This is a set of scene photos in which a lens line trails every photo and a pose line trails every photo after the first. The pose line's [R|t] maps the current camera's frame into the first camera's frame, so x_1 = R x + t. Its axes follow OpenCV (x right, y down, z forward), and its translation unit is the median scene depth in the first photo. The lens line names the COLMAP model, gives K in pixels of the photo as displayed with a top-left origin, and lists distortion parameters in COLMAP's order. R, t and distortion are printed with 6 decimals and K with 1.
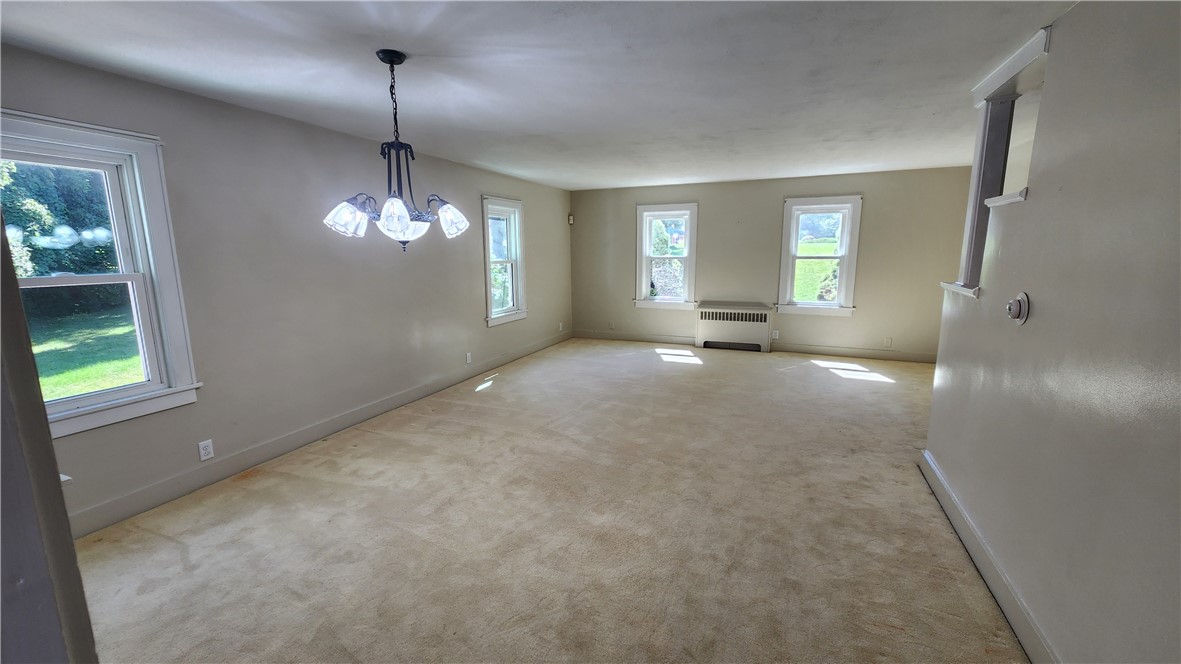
lens RADIAL K [[478.0, 0, 572.5], [0, 478.0, 331.7], [0, 0, 1]] dist [-0.001350, -0.000823]
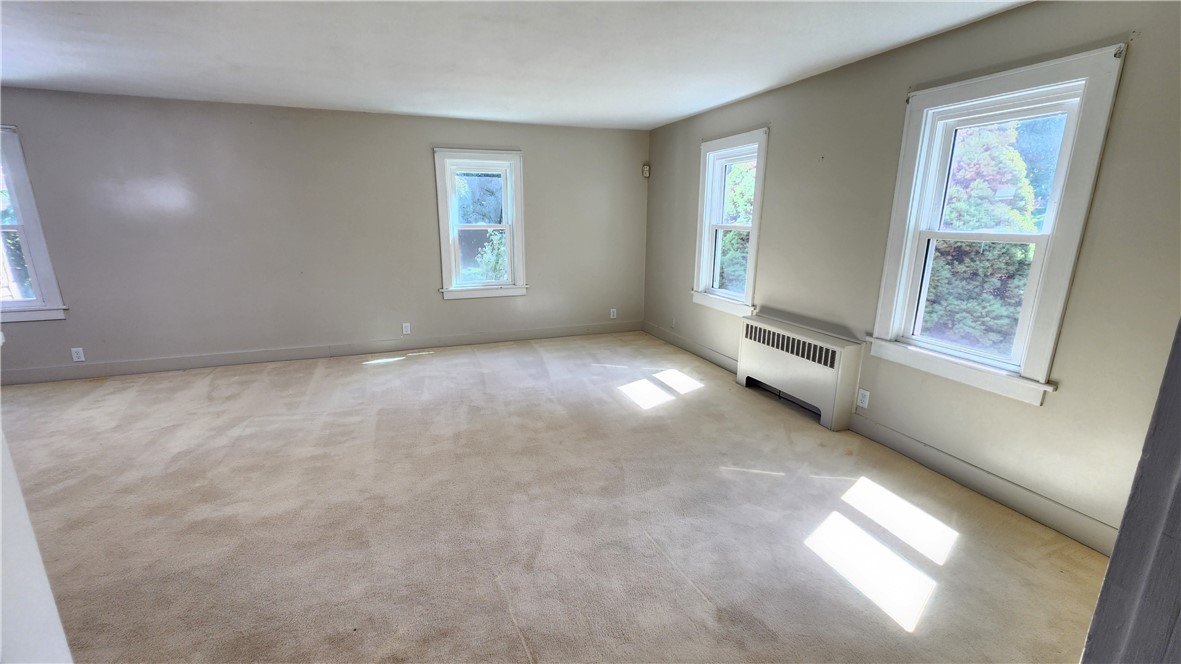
lens RADIAL K [[478.0, 0, 588.0], [0, 478.0, 333.0], [0, 0, 1]] dist [-0.001350, -0.000823]
pose [[0.698475, 0.181959, -0.692116, 0.785744], [-0.129181, 0.983306, 0.128146, -0.118429], [0.703879, -0.000098, 0.710320, 0.679062]]
